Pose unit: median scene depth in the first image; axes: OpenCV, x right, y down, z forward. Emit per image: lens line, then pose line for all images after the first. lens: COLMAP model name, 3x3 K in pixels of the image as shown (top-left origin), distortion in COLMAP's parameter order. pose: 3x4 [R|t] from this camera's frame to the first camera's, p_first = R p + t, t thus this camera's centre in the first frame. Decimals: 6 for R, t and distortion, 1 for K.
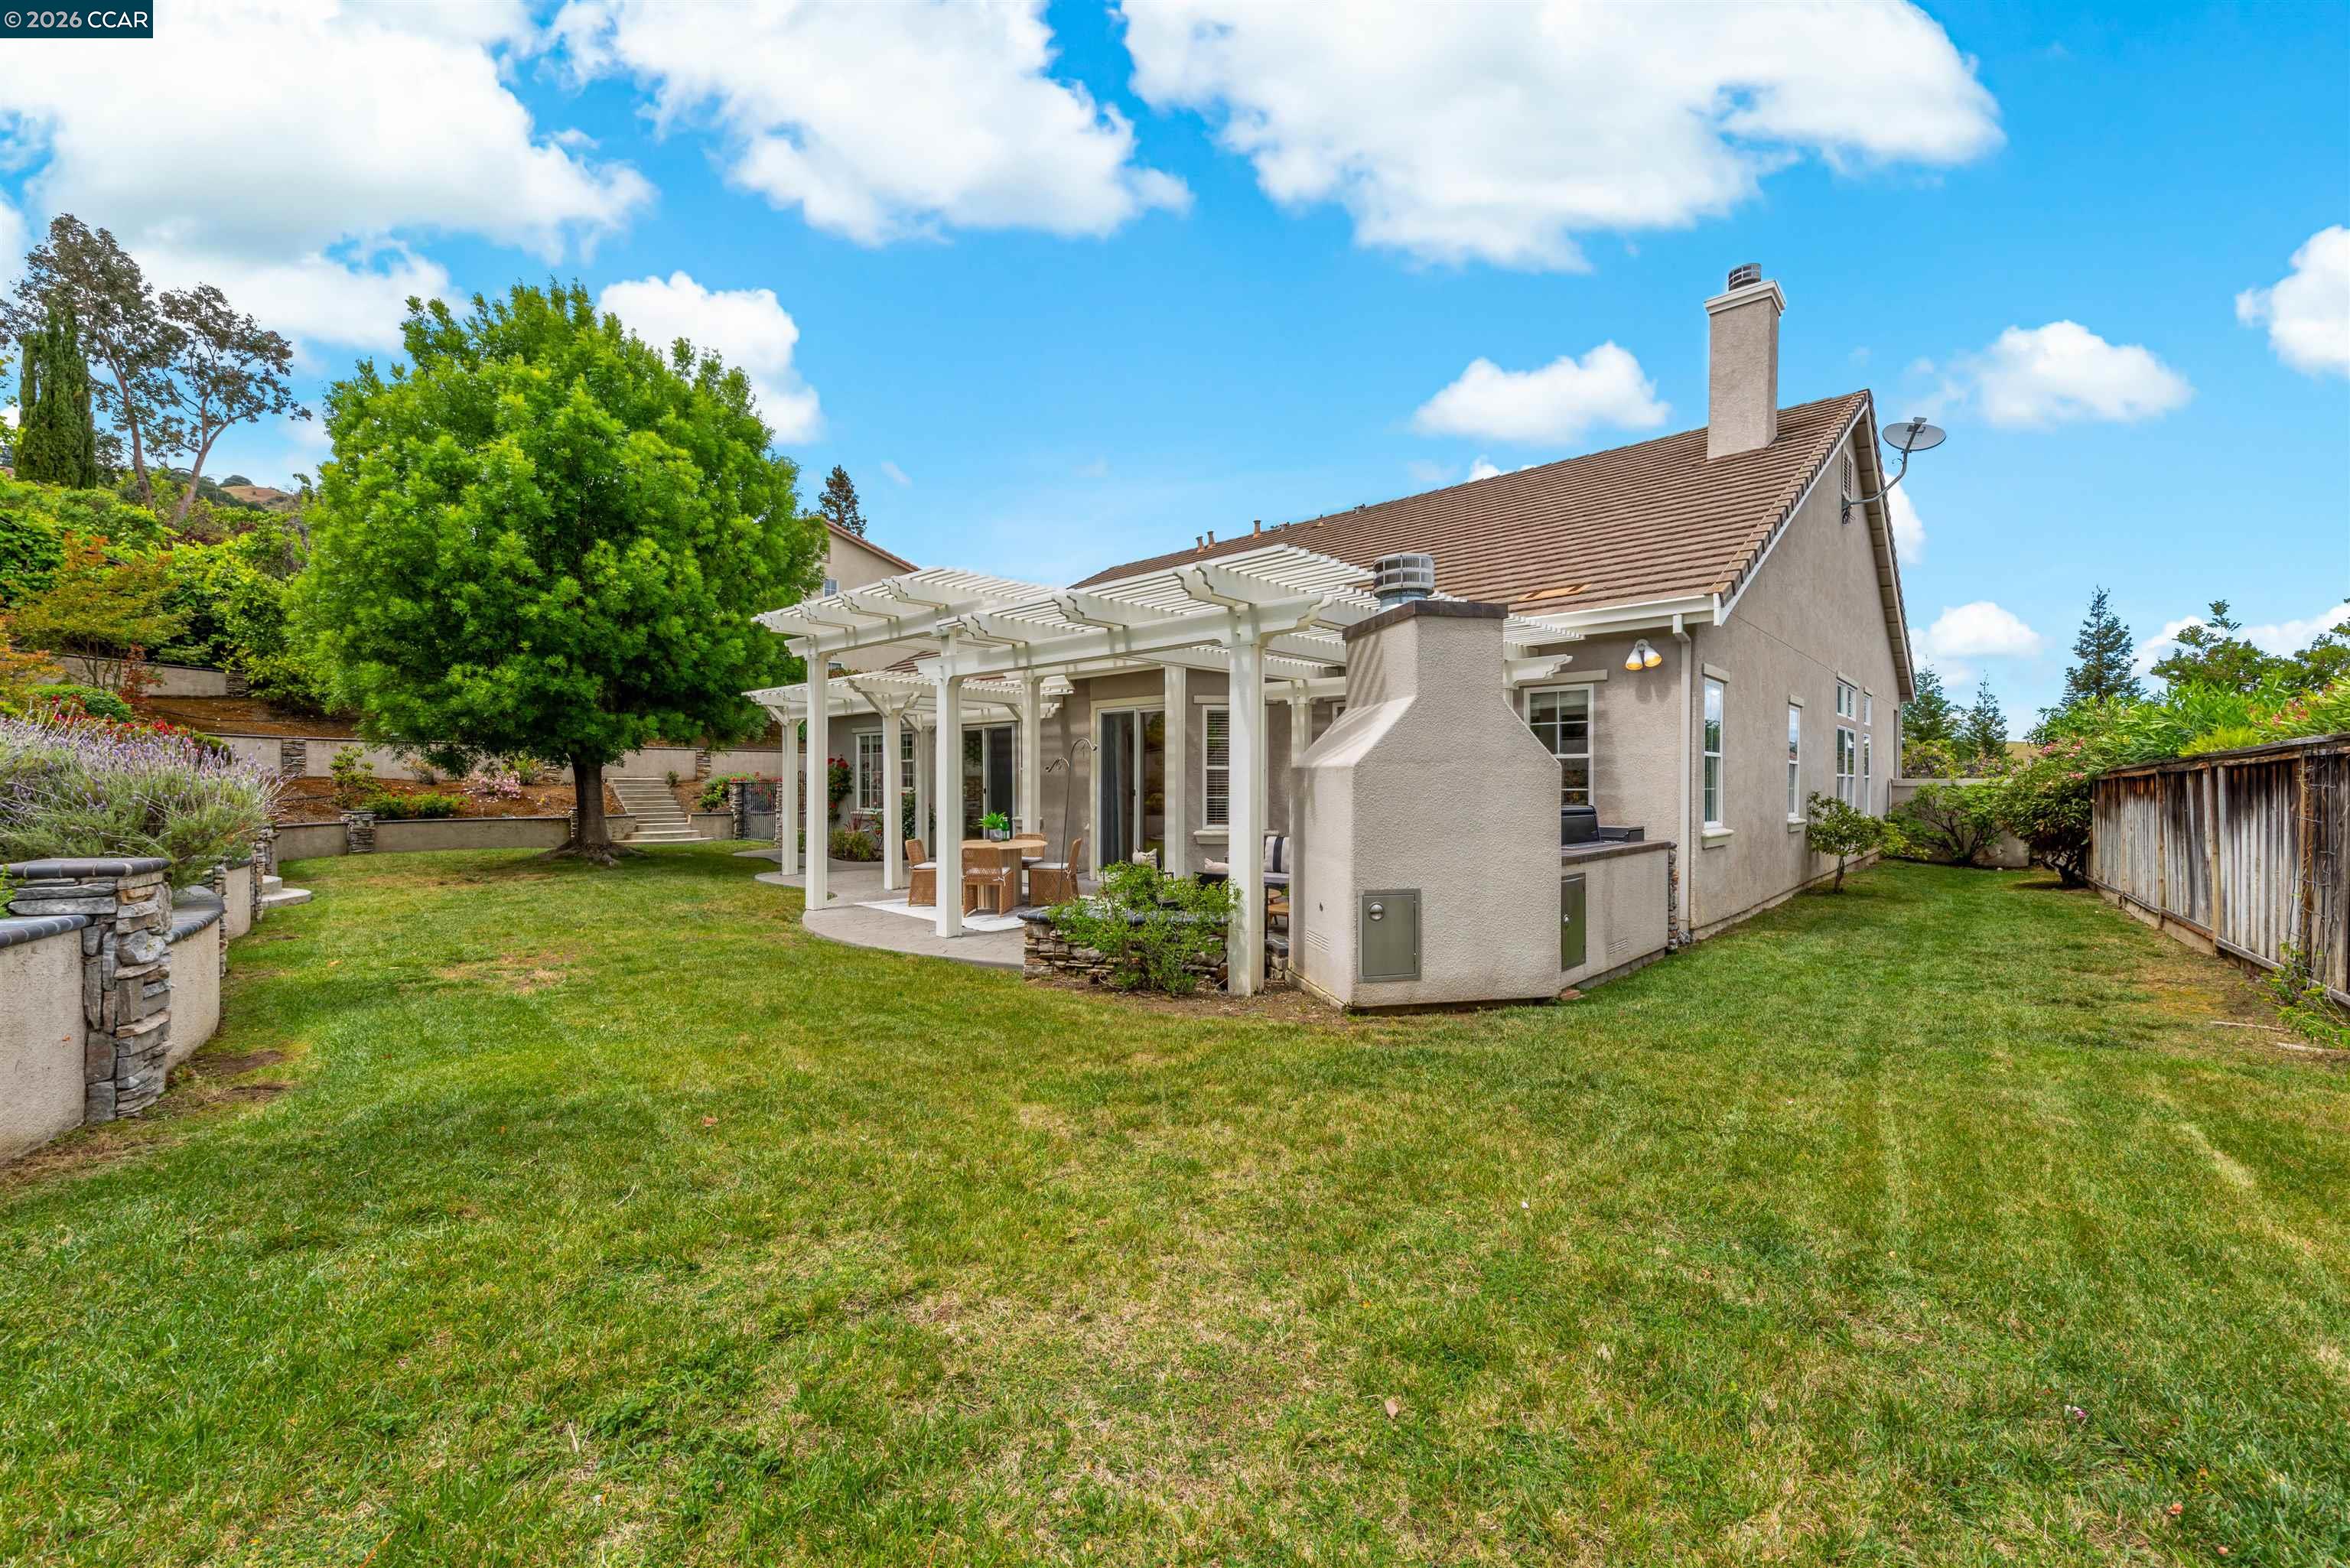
lens RADIAL K [[928.0, 0, 1173.2], [0, 928.0, 784.6], [0, 0, 1]] dist [0.012401, -0.000314]
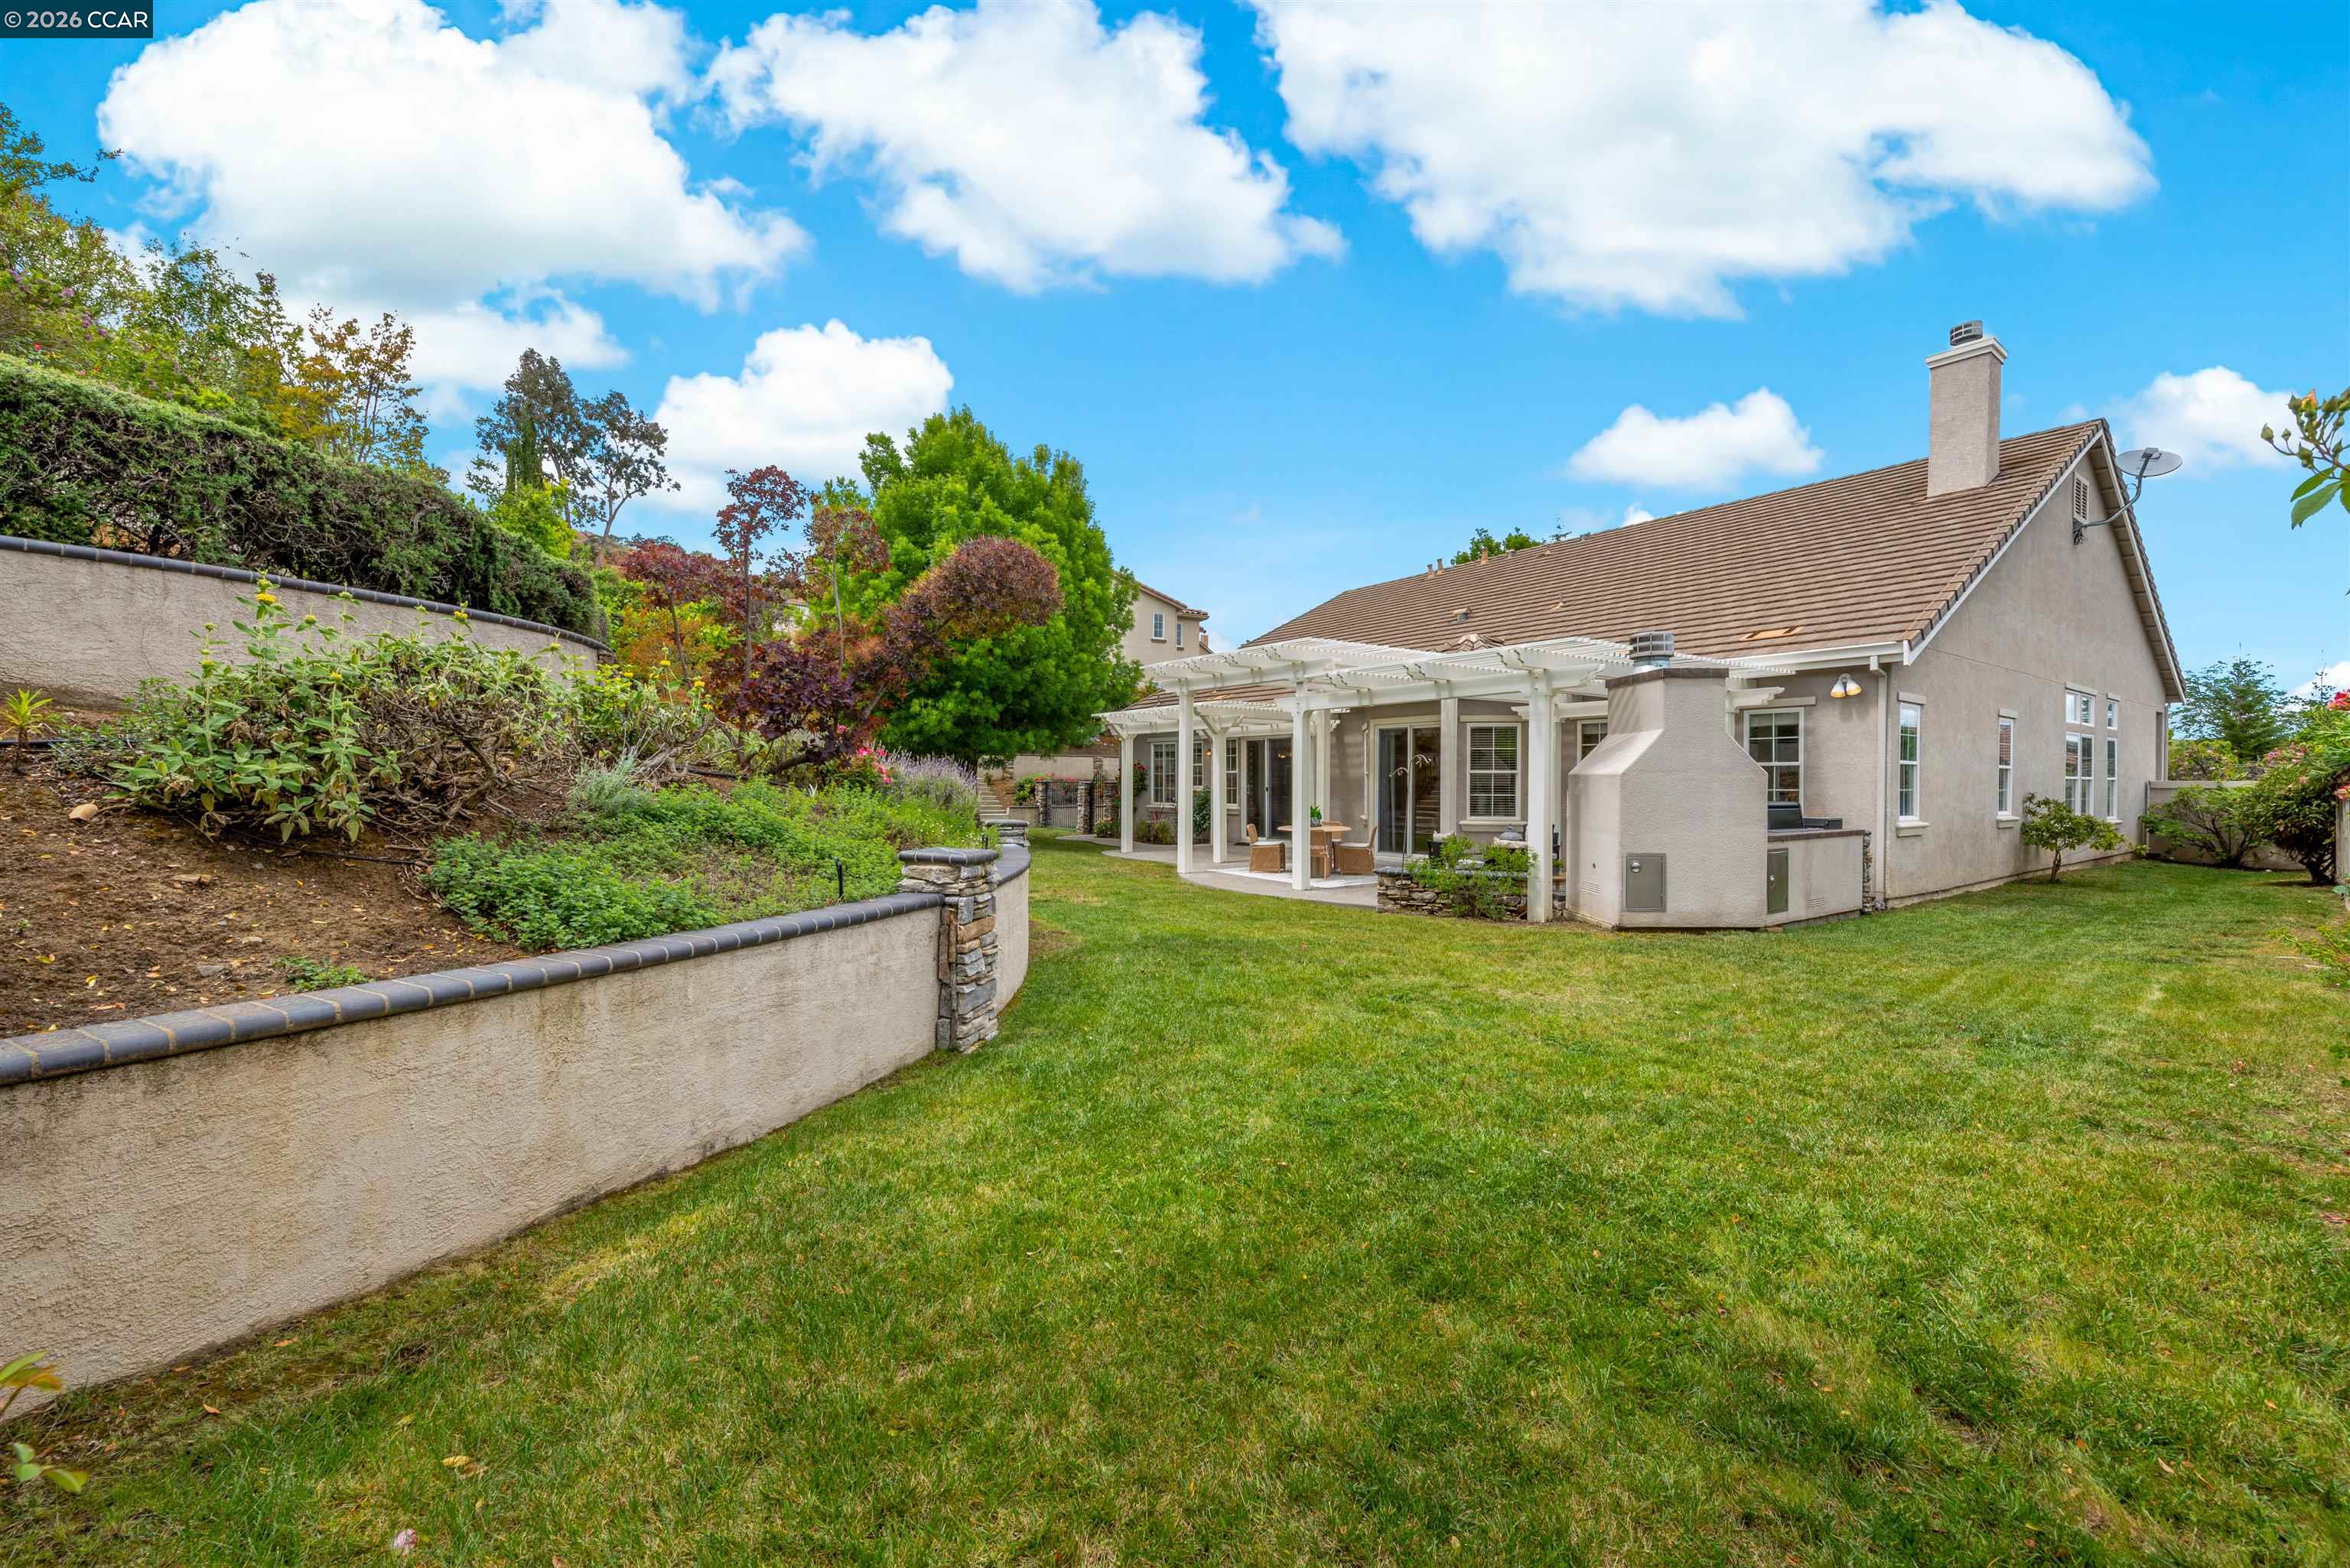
lens RADIAL K [[918.6, 0, 1175.0], [0, 918.6, 784.0], [0, 0, 1]] dist [0.019107, -0.007867]
pose [[0.980283, 0.002867, -0.197577, -0.099923], [-0.002710, 0.999996, 0.001069, -0.001444], [0.197579, -0.000513, 0.980287, -0.289373]]
